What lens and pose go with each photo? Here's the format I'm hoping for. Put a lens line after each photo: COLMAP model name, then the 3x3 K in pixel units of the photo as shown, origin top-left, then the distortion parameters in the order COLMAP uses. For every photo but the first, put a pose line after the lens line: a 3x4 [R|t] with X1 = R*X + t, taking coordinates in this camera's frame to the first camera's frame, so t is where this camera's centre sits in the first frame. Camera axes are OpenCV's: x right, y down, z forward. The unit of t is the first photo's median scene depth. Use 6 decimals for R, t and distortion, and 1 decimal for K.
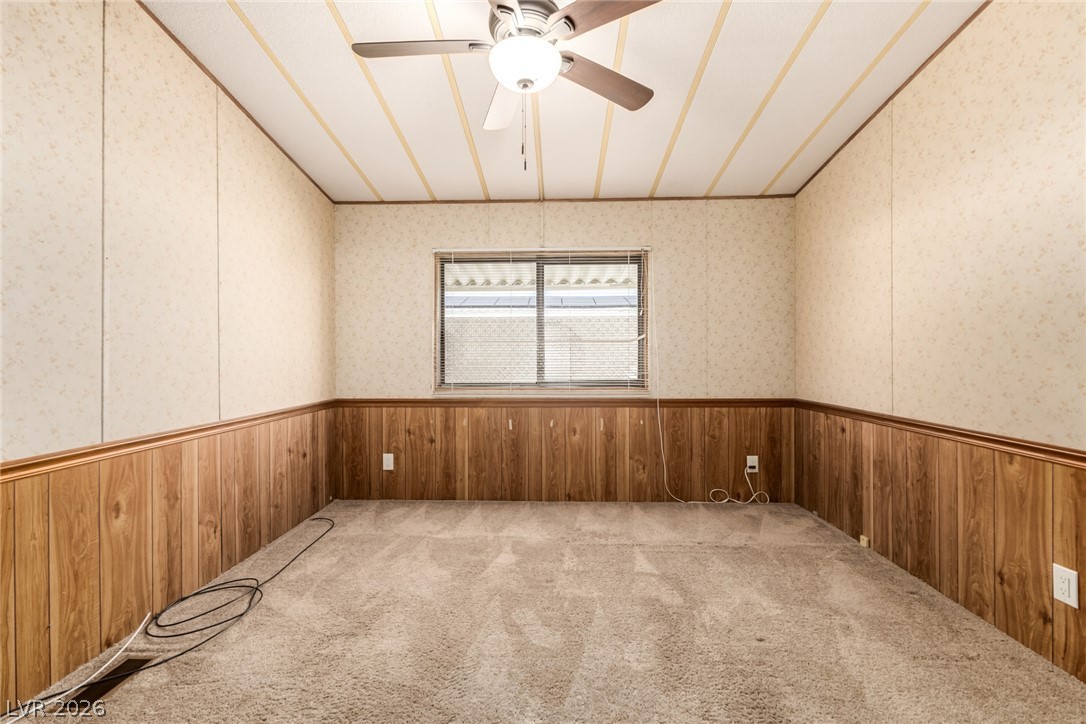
lens RADIAL K [[475.4, 0, 540.8], [0, 475.4, 359.9], [0, 0, 1]] dist [0.010472, -0.001499]
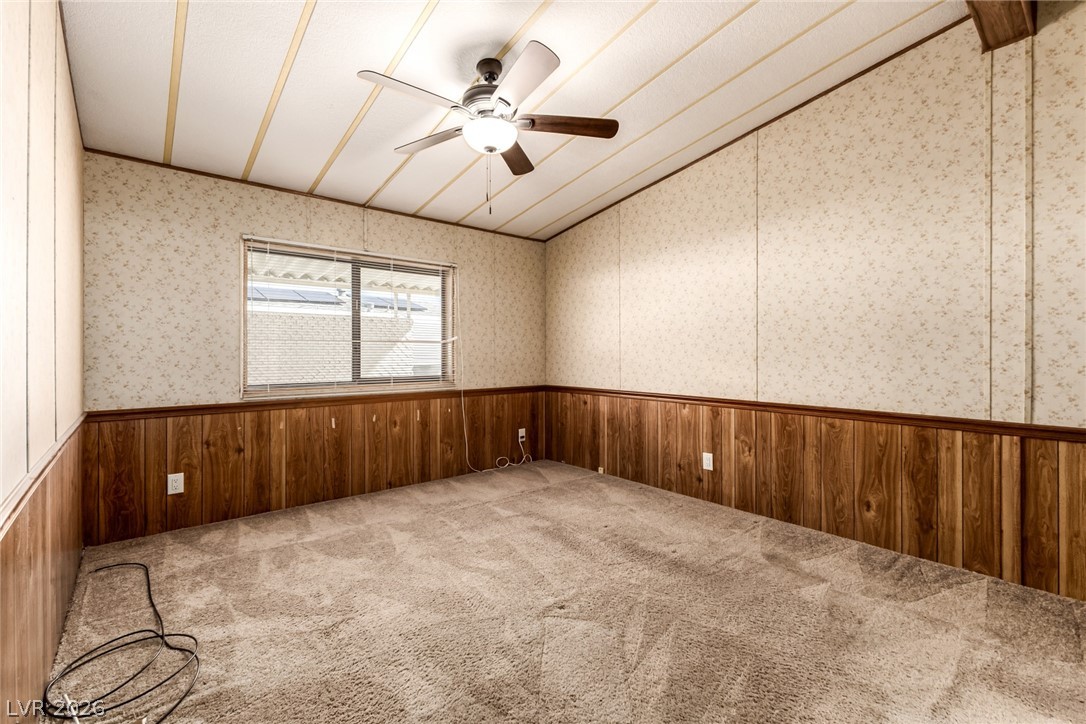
lens RADIAL K [[475.4, 0, 543.8], [0, 475.4, 355.0], [0, 0, 1]] dist [0.010472, -0.001499]
pose [[0.738134, 0.000321, 0.674654, -0.424961], [0.005211, 0.999967, -0.006177, 0.001274], [-0.674634, 0.008075, 0.738108, -0.038627]]
